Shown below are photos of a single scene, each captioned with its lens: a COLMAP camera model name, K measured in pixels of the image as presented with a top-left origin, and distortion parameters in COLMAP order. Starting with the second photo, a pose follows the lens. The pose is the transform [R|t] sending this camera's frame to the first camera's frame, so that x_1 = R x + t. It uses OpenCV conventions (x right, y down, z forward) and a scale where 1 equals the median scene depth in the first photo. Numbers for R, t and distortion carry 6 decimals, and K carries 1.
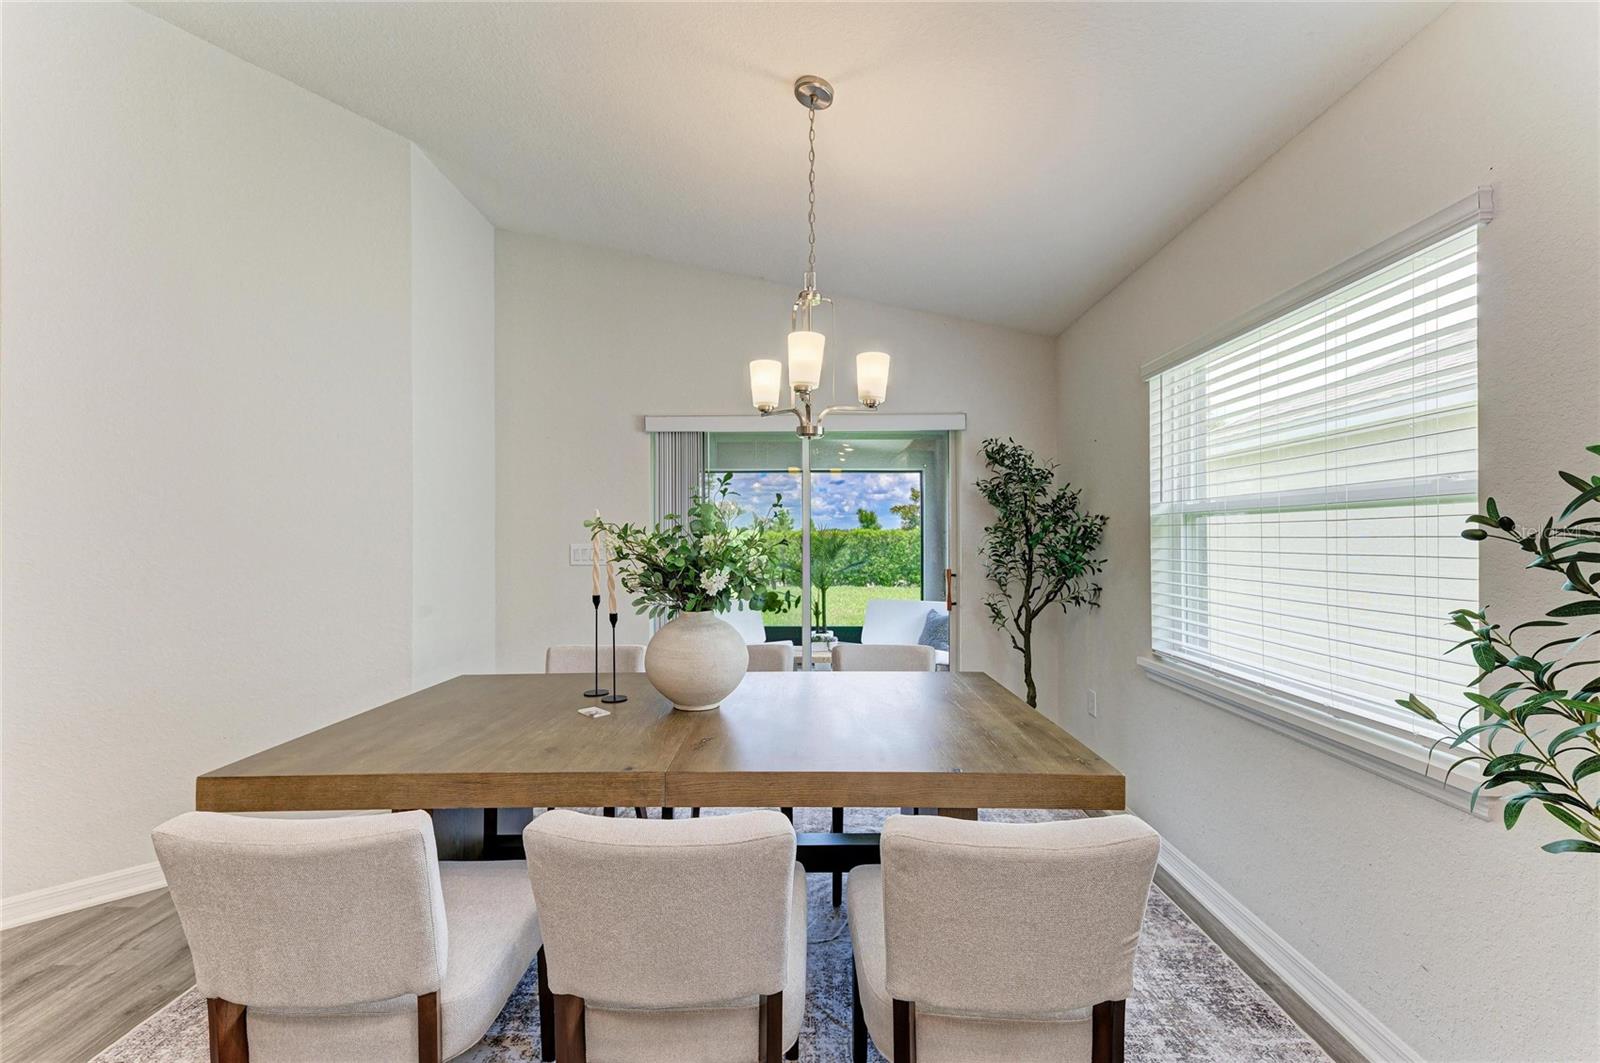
lens RADIAL K [[623.7, 0, 801.0], [0, 623.7, 537.7], [0, 0, 1]] dist [0.017250, -0.004584]
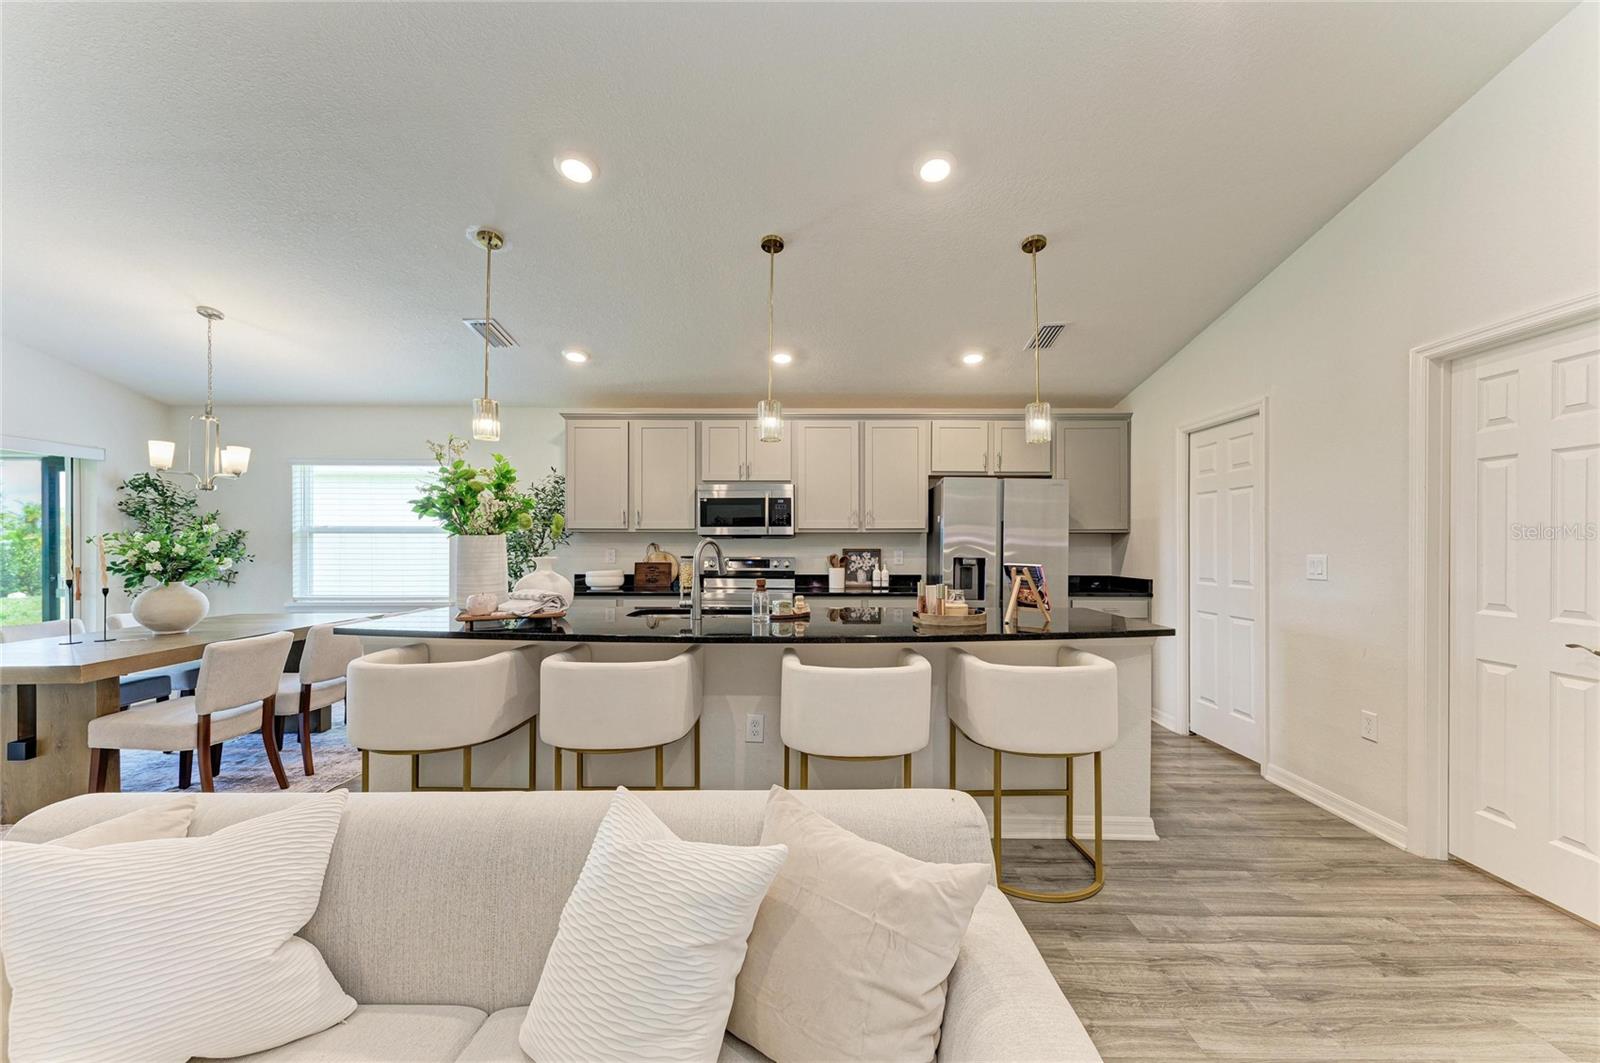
lens RADIAL K [[623.7, 0, 799.5], [0, 623.7, 543.4], [0, 0, 1]] dist [0.017250, -0.004584]
pose [[-0.025044, -0.000707, 0.999686, -1.175841], [0.001245, 0.999999, 0.000739, 0.001333], [-0.999686, 0.001263, -0.025043, -0.463707]]
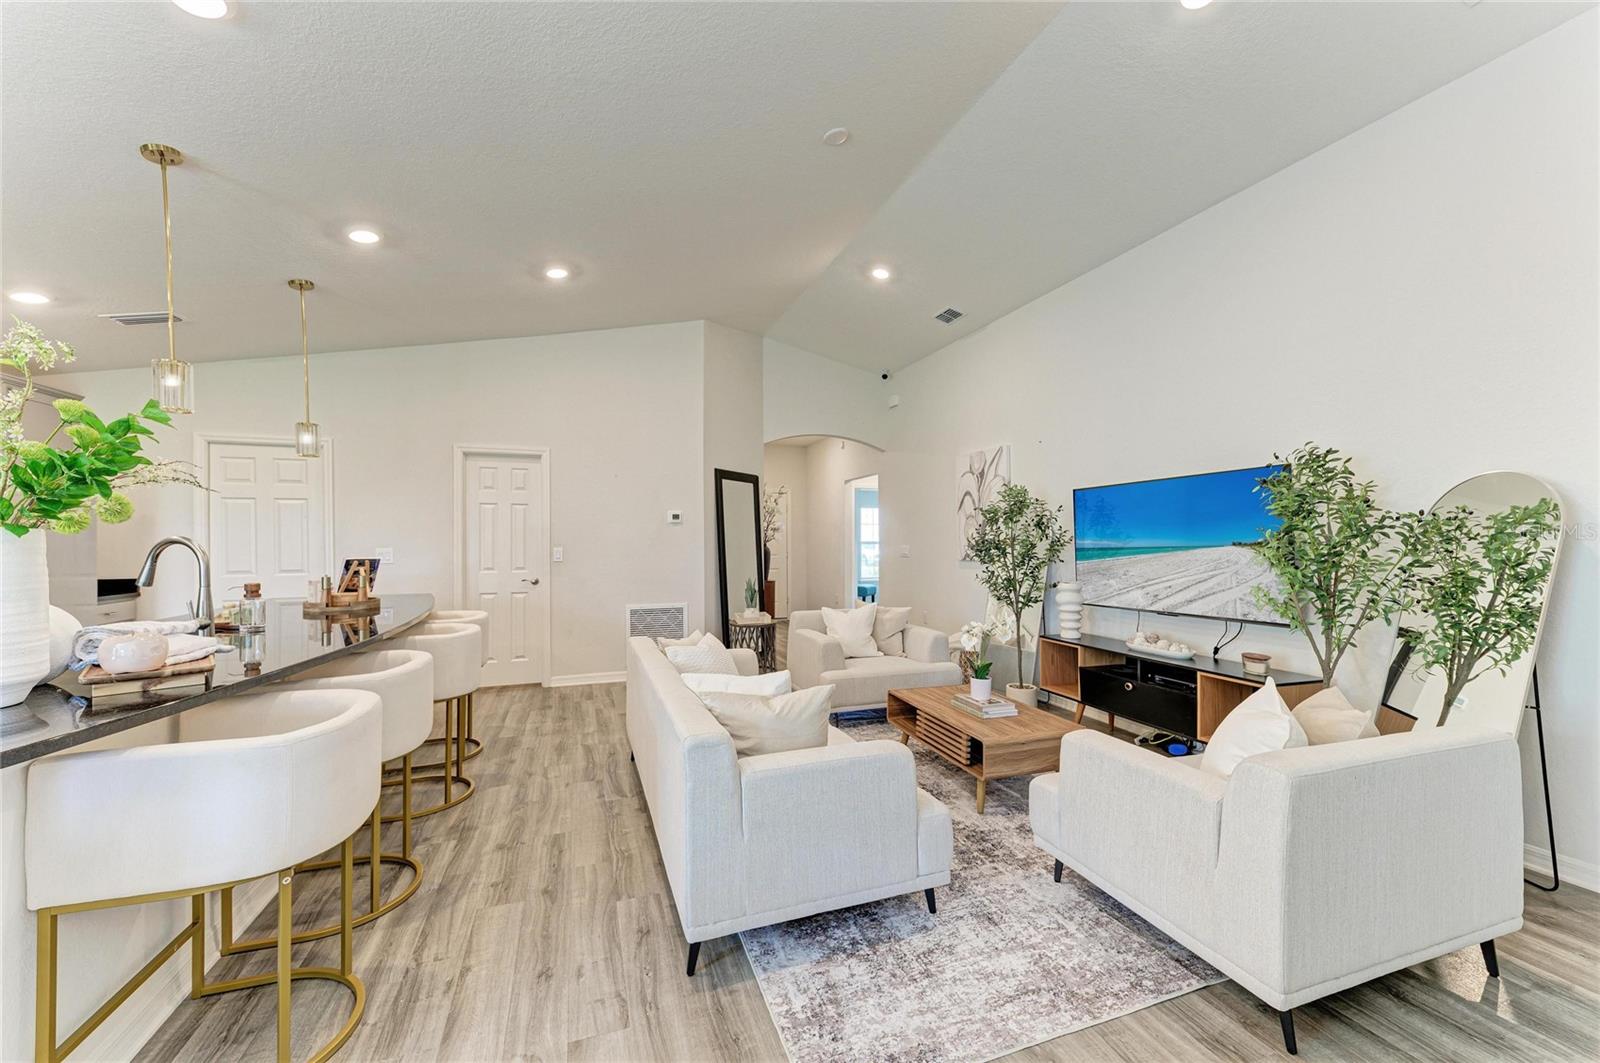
lens RADIAL K [[623.7, 0, 813.6], [0, 623.7, 543.6], [0, 0, 1]] dist [0.017250, -0.004584]
pose [[-0.925350, 0.002978, -0.379103, -0.644754], [-0.000061, 0.999968, 0.008005, -0.003012], [0.379115, 0.007431, -0.925320, 0.535264]]
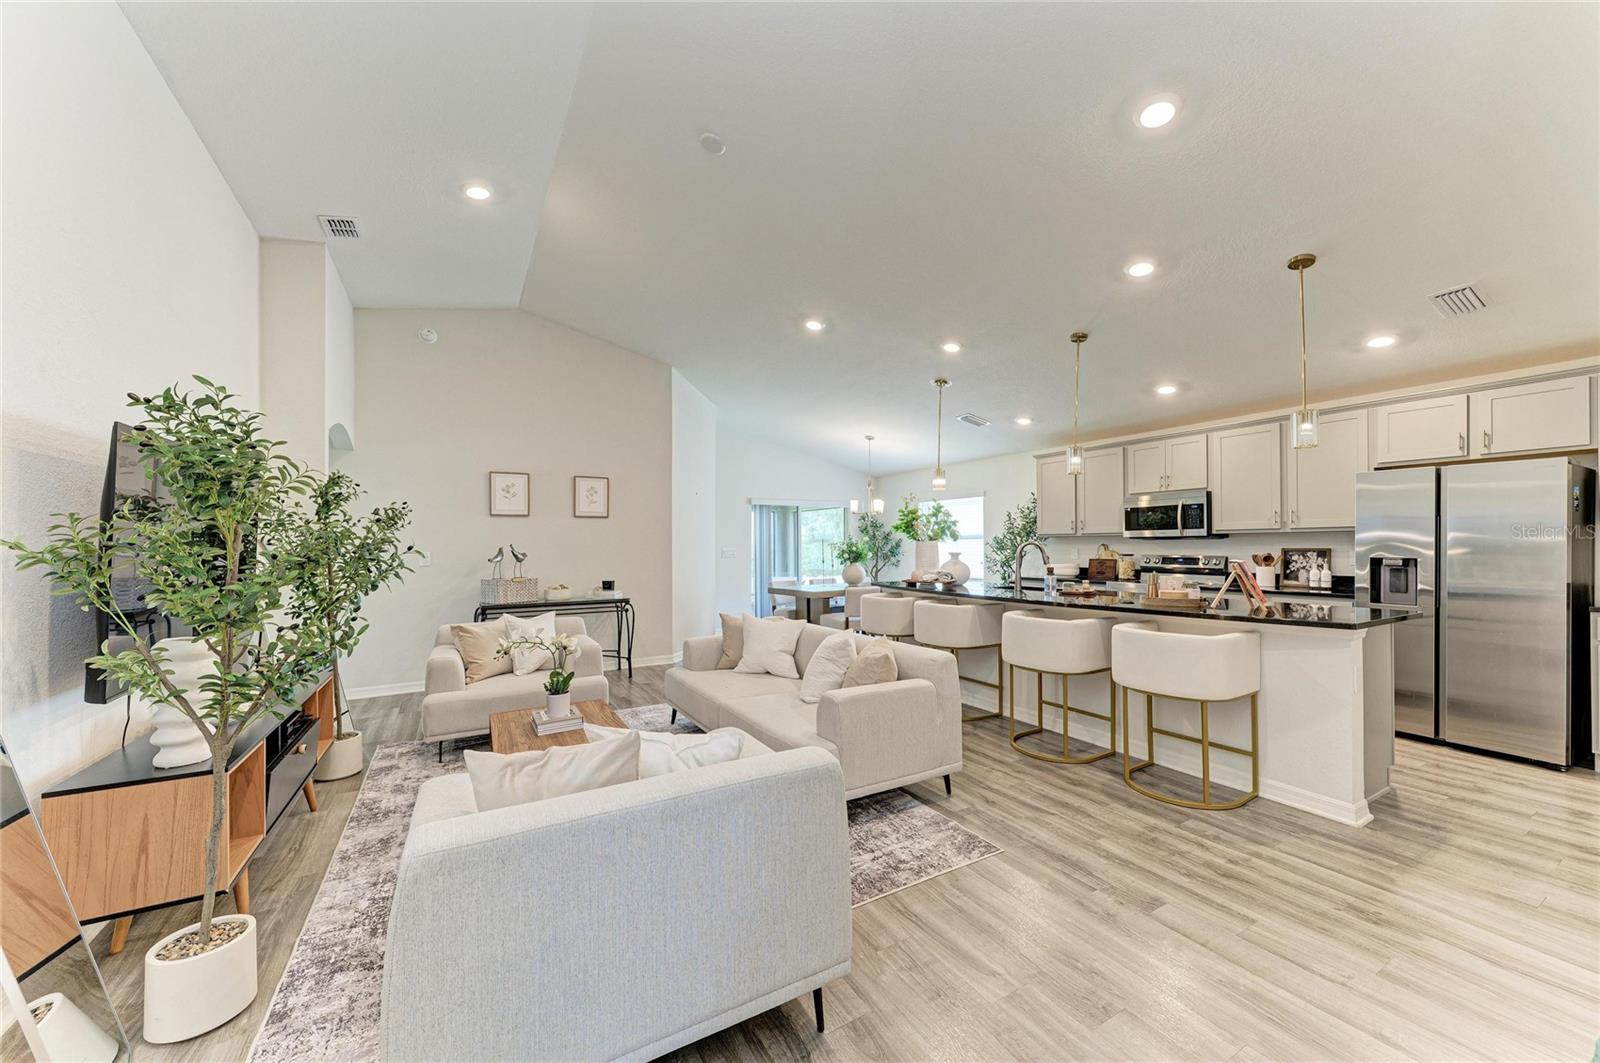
lens RADIAL K [[590.6, 0, 803.7], [0, 590.6, 543.4], [0, 0, 1]] dist [0.005601, -0.001757]
pose [[0.850555, -0.001491, 0.525884, -1.421134], [0.006240, 0.999954, -0.007257, 0.006750], [-0.525849, 0.009454, 0.850526, -1.228823]]
